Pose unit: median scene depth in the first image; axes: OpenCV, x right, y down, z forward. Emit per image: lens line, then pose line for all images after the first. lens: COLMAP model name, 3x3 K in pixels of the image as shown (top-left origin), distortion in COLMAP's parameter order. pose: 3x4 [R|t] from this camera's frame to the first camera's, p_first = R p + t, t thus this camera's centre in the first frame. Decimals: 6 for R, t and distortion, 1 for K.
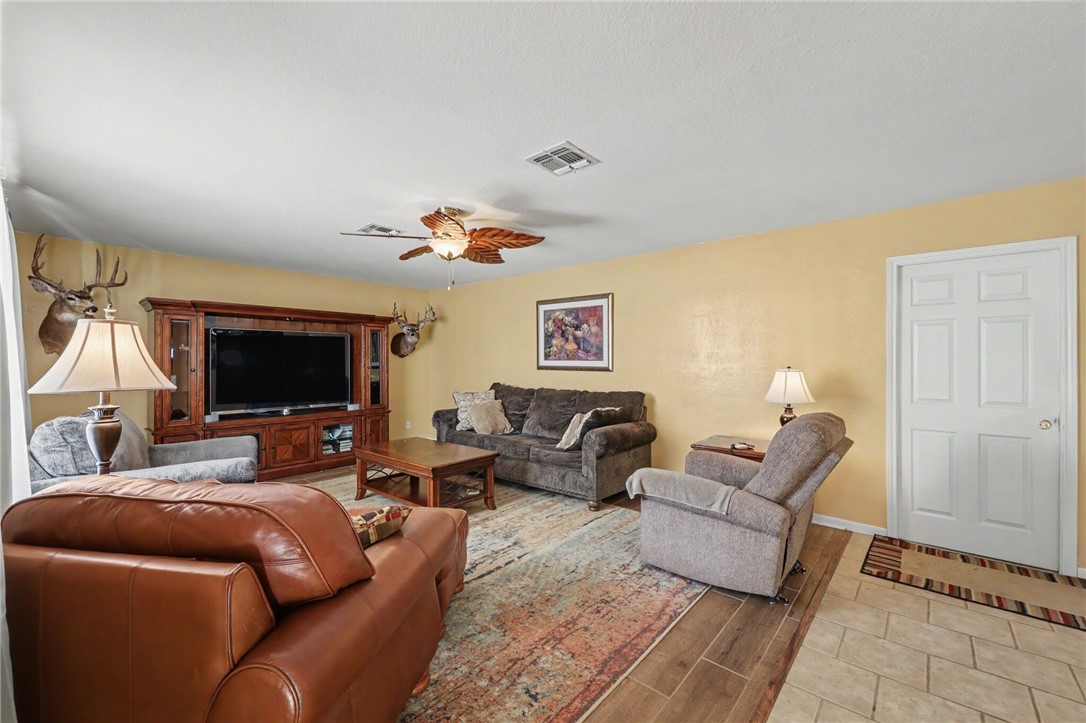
lens RADIAL K [[447.8, 0, 553.5], [0, 447.8, 357.6], [0, 0, 1]] dist [0.000951, -0.000842]
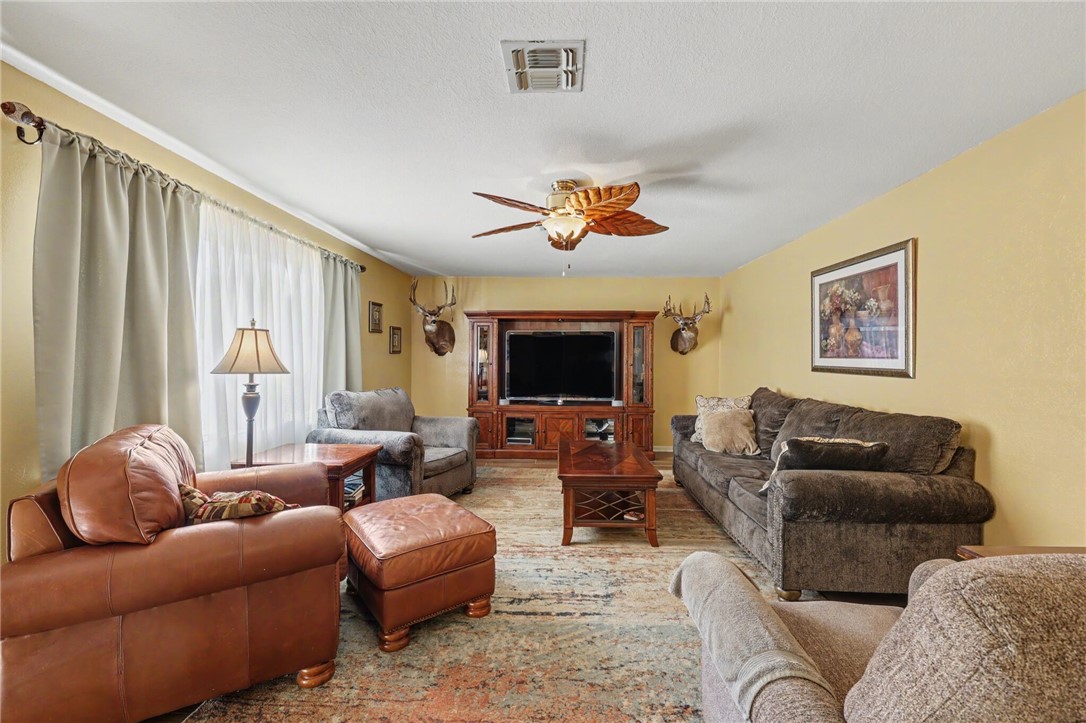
lens RADIAL K [[447.8, 0, 550.0], [0, 447.8, 358.0], [0, 0, 1]] dist [0.000951, -0.000842]
pose [[0.614830, 0.004522, -0.788646, 0.280833], [-0.001370, 0.999988, 0.004666, 0.003832], [0.788658, -0.001789, 0.614829, 0.280220]]
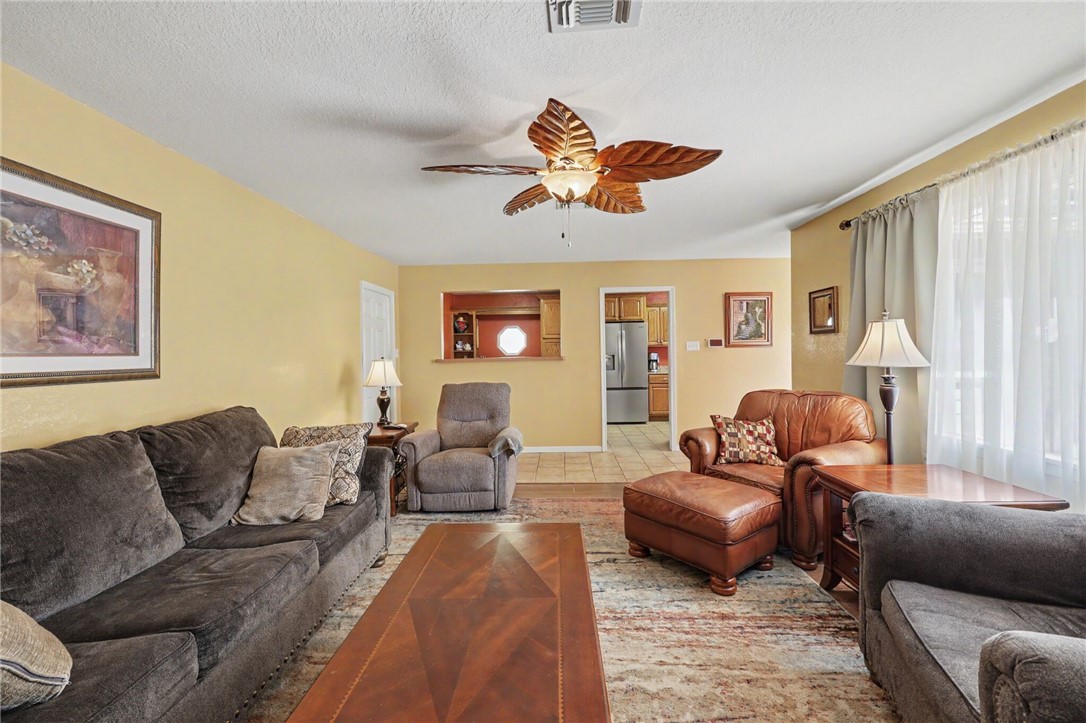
lens RADIAL K [[447.8, 0, 549.7], [0, 447.8, 355.5], [0, 0, 1]] dist [0.000951, -0.000842]
pose [[-0.618366, -0.003551, 0.785883, -0.477142], [0.006360, 0.999934, 0.009522, 0.005598], [-0.785865, 0.010887, -0.618302, 0.922476]]
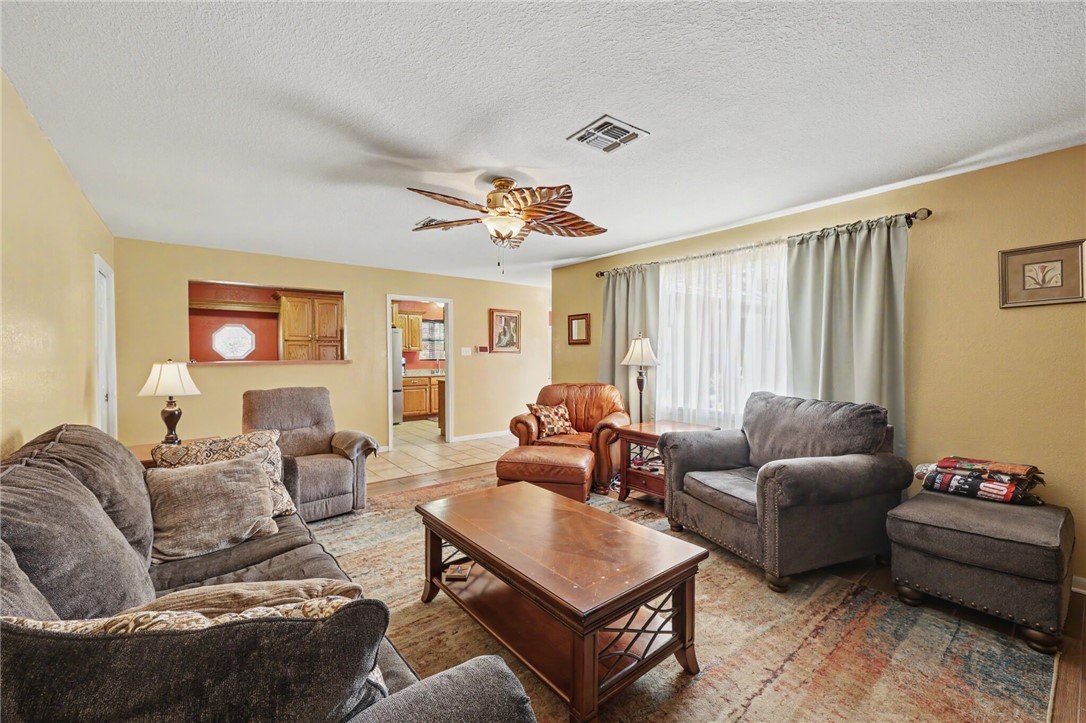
lens RADIAL K [[447.8, 0, 540.5], [0, 447.8, 363.0], [0, 0, 1]] dist [0.000951, -0.000842]
pose [[-0.979915, -0.006951, 0.199295, -0.304114], [-0.004209, 0.999891, 0.014179, 0.008853], [-0.199372, 0.013055, -0.979837, 1.184167]]
